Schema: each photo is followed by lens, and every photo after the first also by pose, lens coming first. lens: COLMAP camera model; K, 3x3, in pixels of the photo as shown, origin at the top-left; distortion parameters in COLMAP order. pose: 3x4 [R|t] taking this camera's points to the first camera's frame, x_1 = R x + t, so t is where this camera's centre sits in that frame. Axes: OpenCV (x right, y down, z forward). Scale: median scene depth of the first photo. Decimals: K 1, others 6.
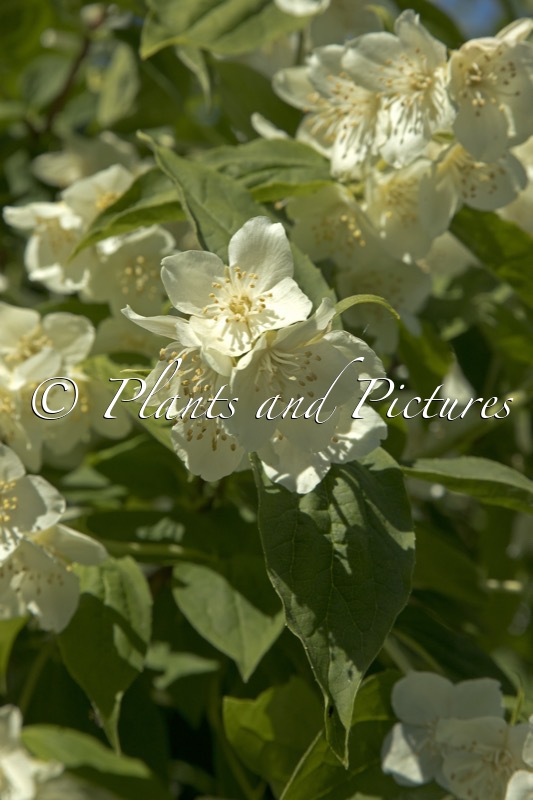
lens RADIAL K [[2348.7, 0, 266.2], [0, 2348.7, 340.2], [0, 0, 1]] dist [0.192253, 1.625604]
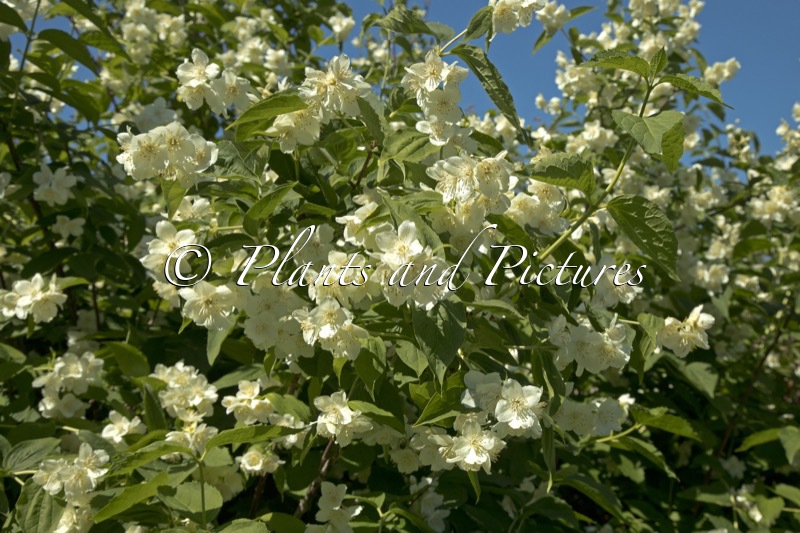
lens RADIAL K [[1080.1, 0, 400.0], [0, 1080.1, 266.5], [0, 0, 1]] dist [-0.005876, -0.001200]
pose [[0.996742, -0.021379, -0.077766, 0.077401], [0.021371, 0.999771, -0.000925, 0.007943], [0.077768, -0.000740, 0.996971, -0.344935]]
